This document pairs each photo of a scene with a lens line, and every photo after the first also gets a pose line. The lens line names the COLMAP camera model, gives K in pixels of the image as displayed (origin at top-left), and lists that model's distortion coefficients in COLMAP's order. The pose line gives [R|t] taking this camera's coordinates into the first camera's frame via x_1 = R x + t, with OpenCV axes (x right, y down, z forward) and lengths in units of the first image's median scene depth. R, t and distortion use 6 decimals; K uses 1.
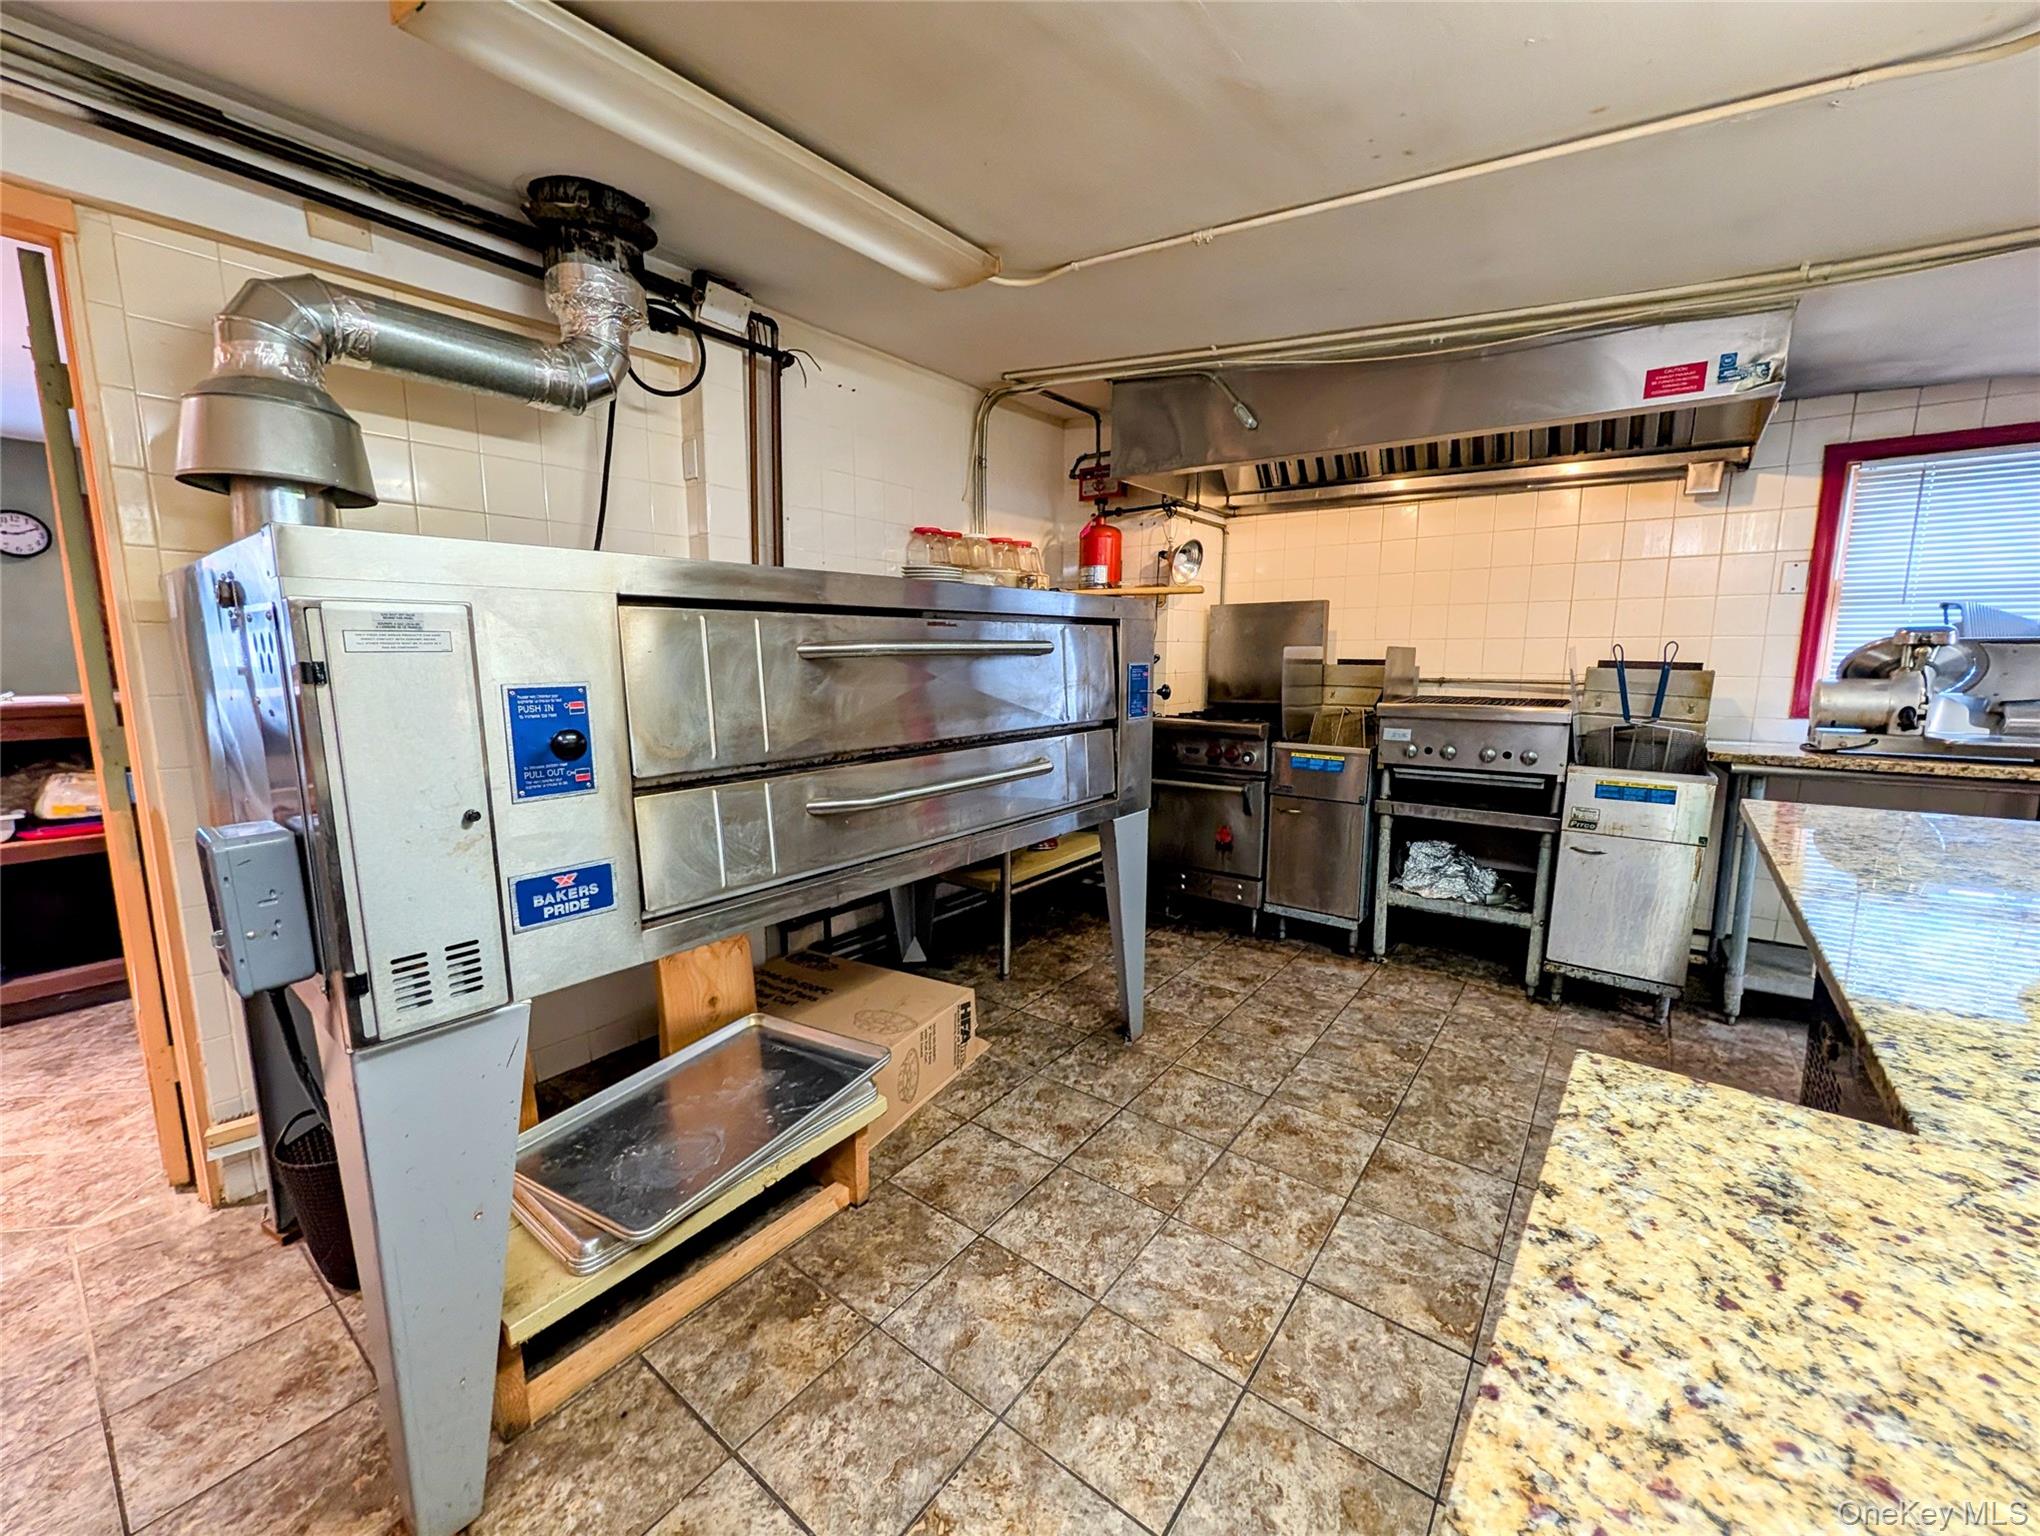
lens RADIAL K [[811.1, 0, 1023.8], [0, 811.1, 774.9], [0, 0, 1]] dist [-0.000065, 0.000159]
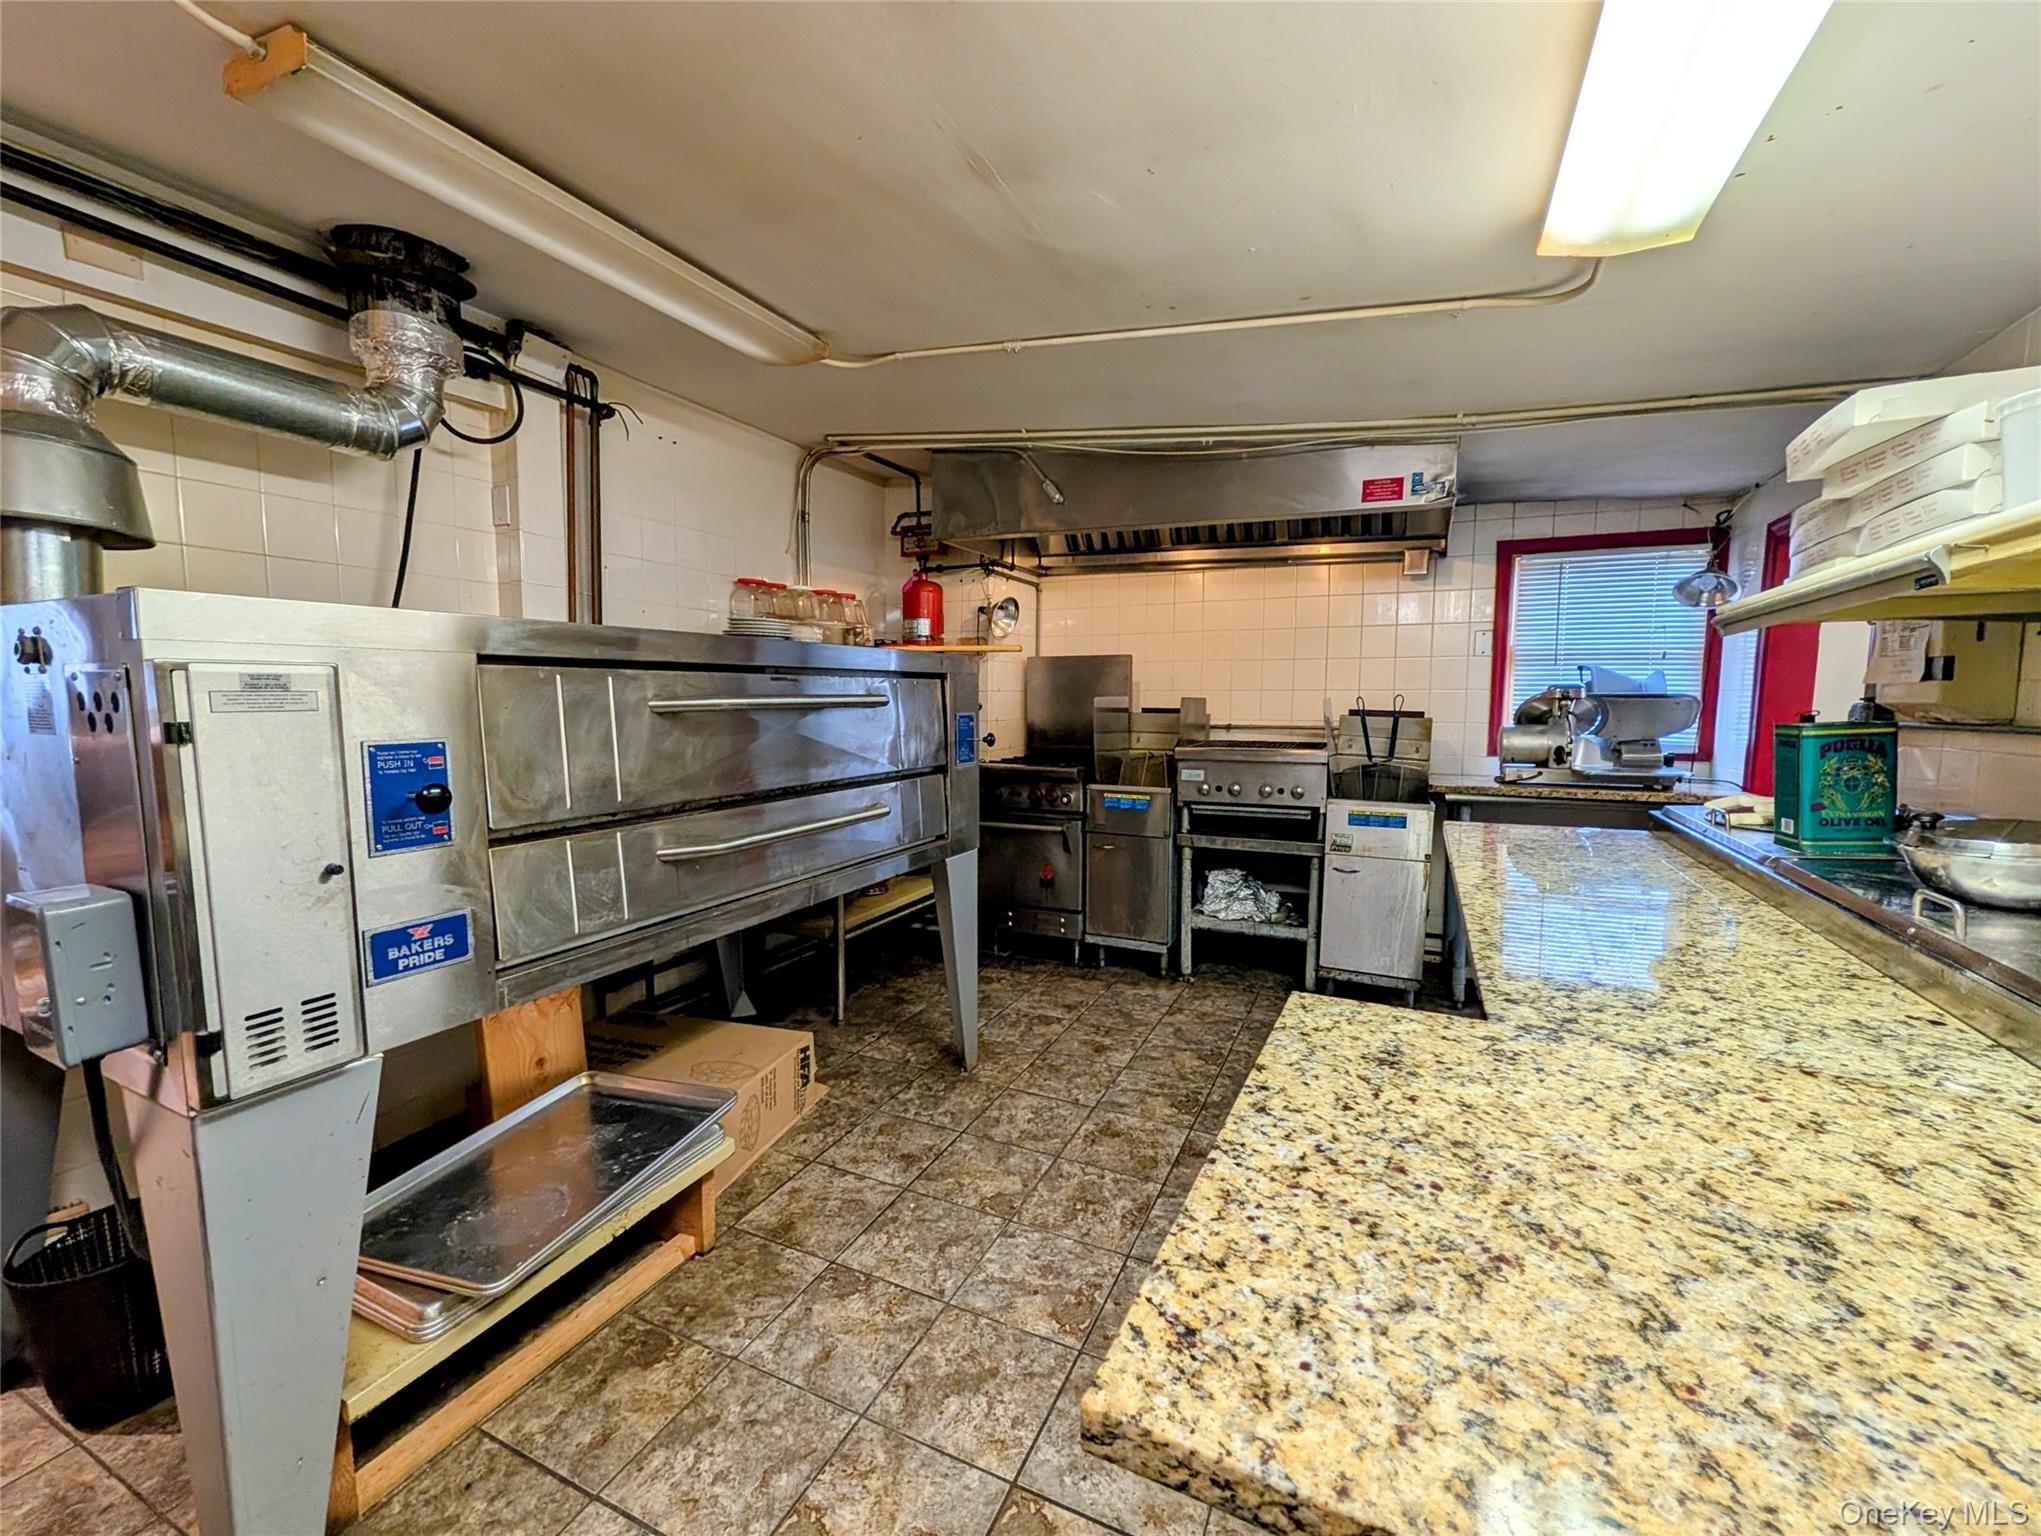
lens RADIAL K [[836.3, 0, 1030.8], [0, 836.3, 774.1], [0, 0, 1]] dist [-0.000215, -0.000047]
pose [[0.974138, -0.017995, 0.225234, -0.030160], [0.031016, 0.998037, -0.054406, 0.007586], [-0.223813, 0.059985, 0.972784, -0.118286]]
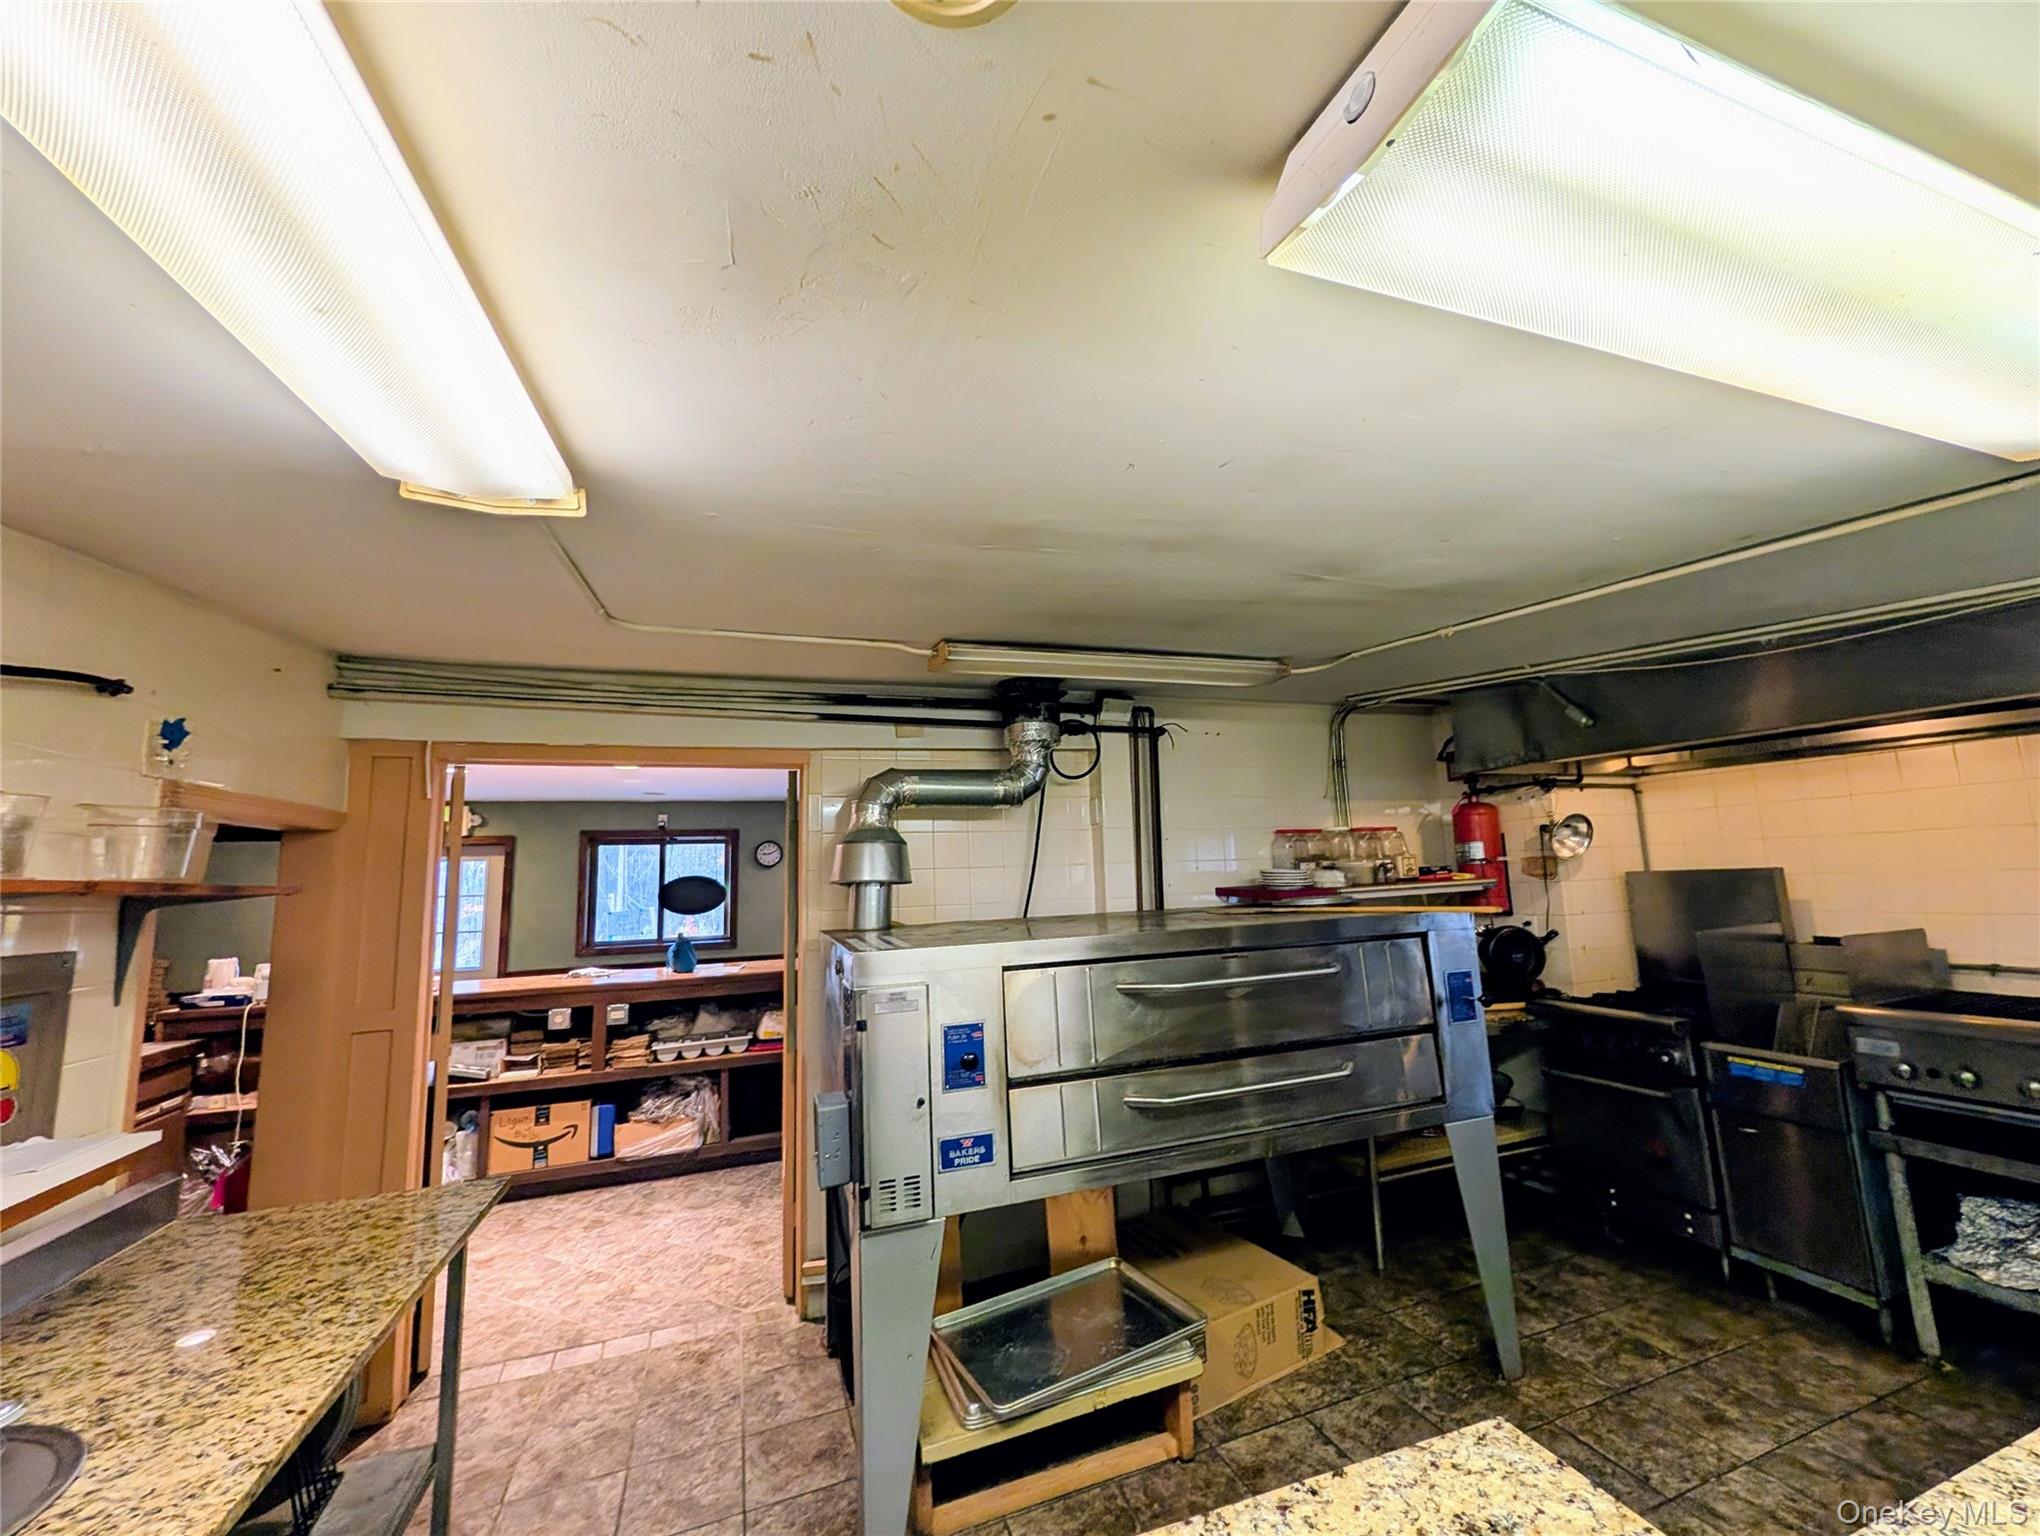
lens RADIAL K [[793.9, 0, 1020.0], [0, 793.9, 768.0], [0, 0, 1]] dist [0.000276, 0.000035]
pose [[0.841247, -0.105605, -0.530236, 0.279683], [-0.043156, 0.964492, -0.260563, -0.113120], [0.538925, 0.242081, 0.806819, -0.265545]]
